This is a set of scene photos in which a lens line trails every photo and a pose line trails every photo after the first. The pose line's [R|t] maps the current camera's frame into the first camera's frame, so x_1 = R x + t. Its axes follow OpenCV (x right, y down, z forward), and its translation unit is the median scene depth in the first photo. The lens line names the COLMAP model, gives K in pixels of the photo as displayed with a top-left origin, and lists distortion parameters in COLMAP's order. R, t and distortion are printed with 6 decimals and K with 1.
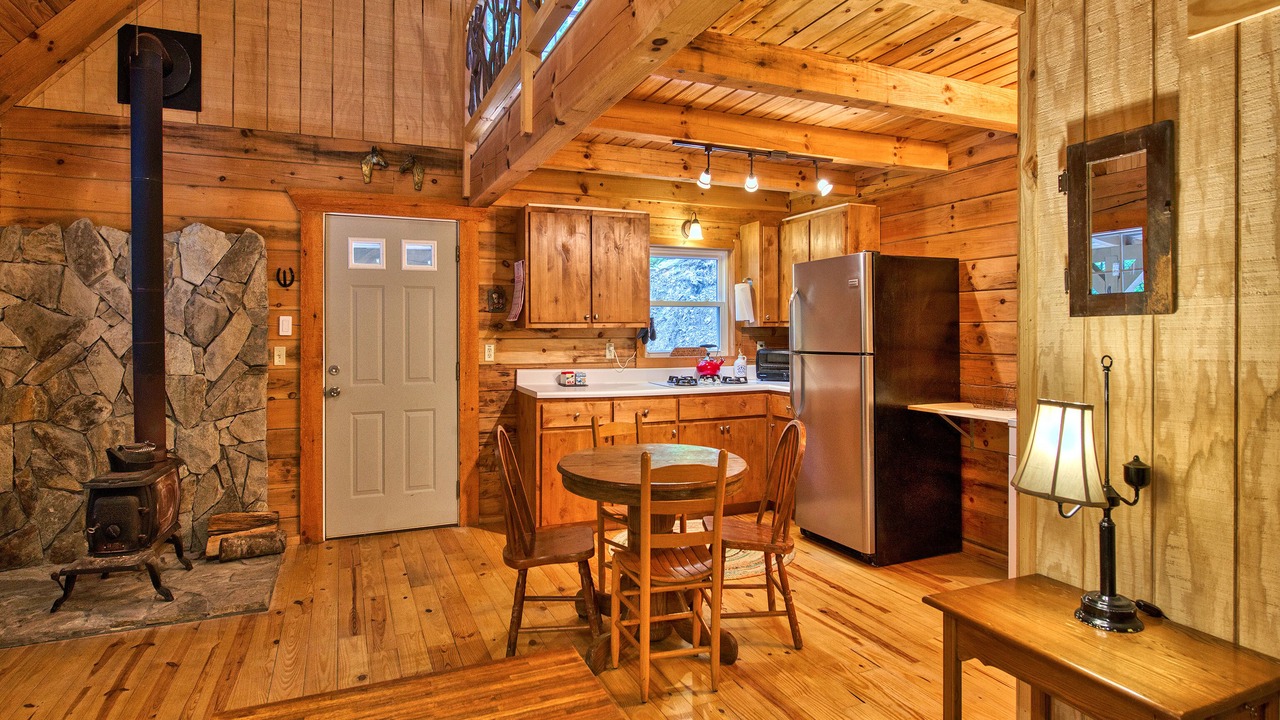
lens RADIAL K [[687.1, 0, 721.8], [0, 687.1, 335.4], [0, 0, 1]] dist [-0.008386, -0.000760]
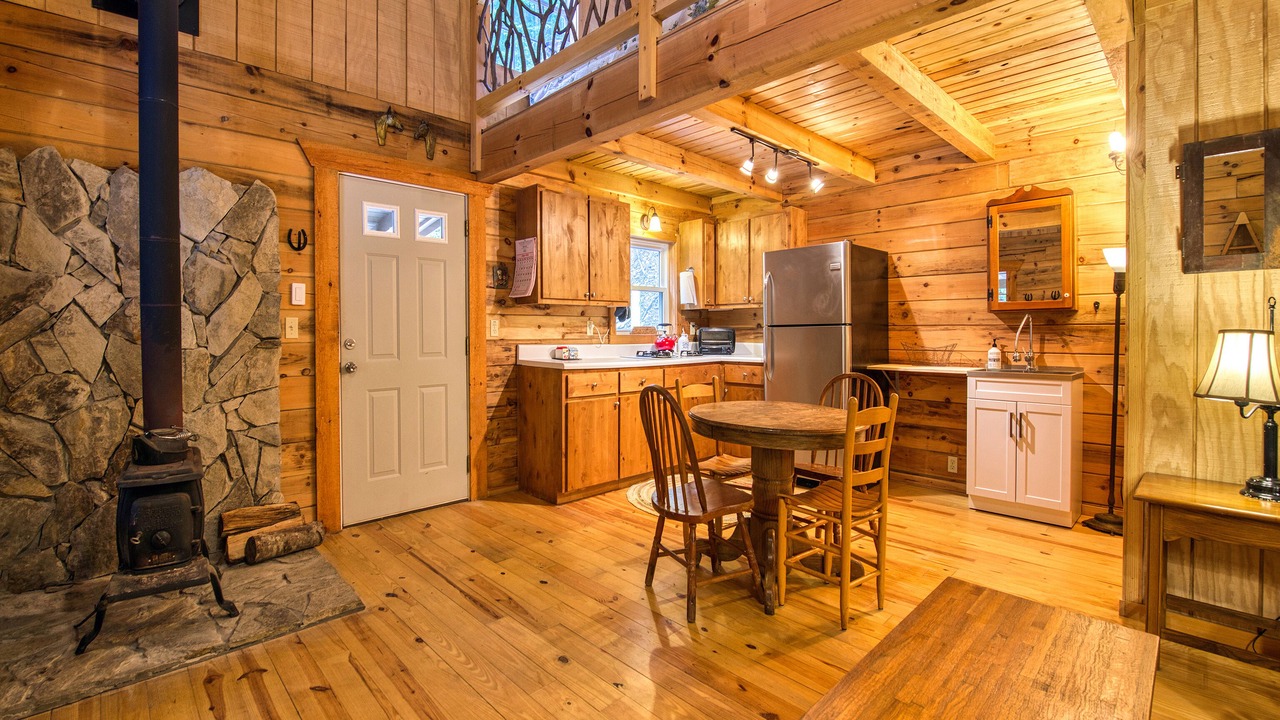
lens RADIAL K [[548.2, 0, 694.8], [0, 548.2, 340.1], [0, 0, 1]] dist [-0.018216, -0.000922]
pose [[0.947837, -0.012658, 0.318503, -0.342867], [0.008515, 0.999860, 0.014396, 0.036832], [-0.318640, -0.010933, 0.947813, 0.150079]]
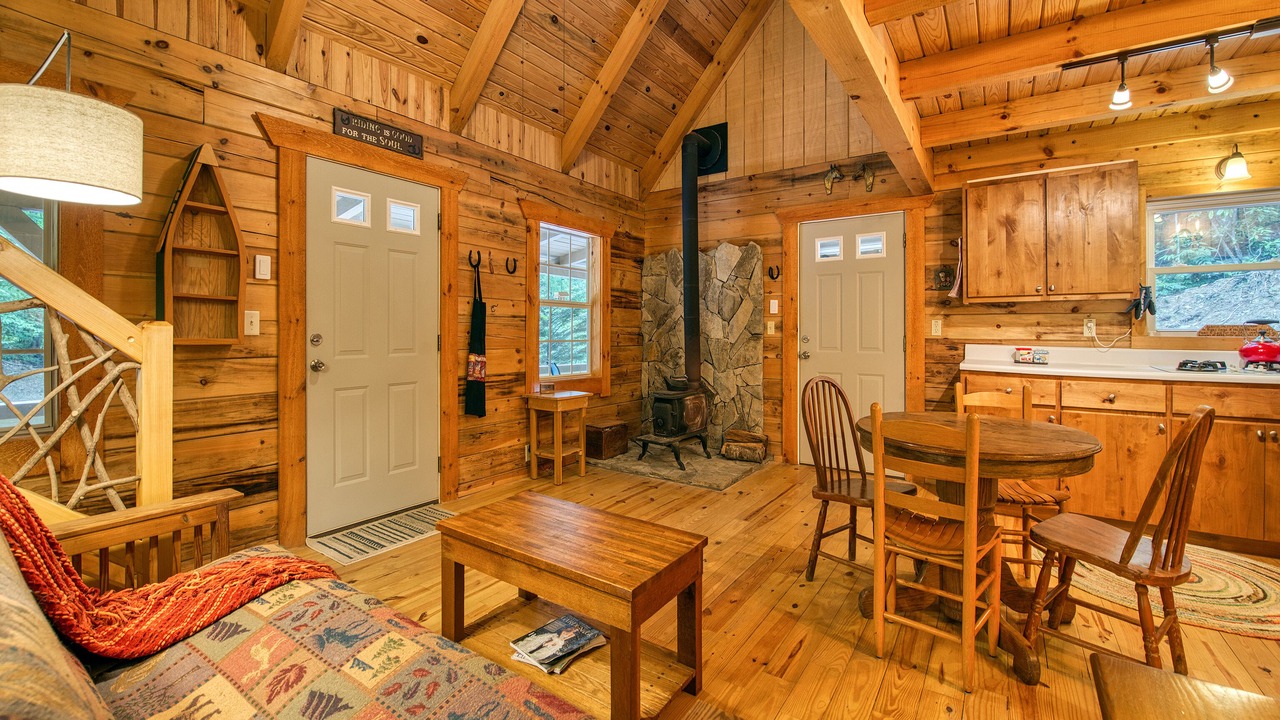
lens RADIAL K [[565.0, 0, 626.1], [0, 565.0, 338.7], [0, 0, 1]] dist [-0.019875, -0.000201]
pose [[0.457200, 0.009715, -0.889311, 0.245080], [-0.003834, 0.999953, 0.008953, 0.039720], [0.889356, -0.000684, 0.457215, 0.174068]]
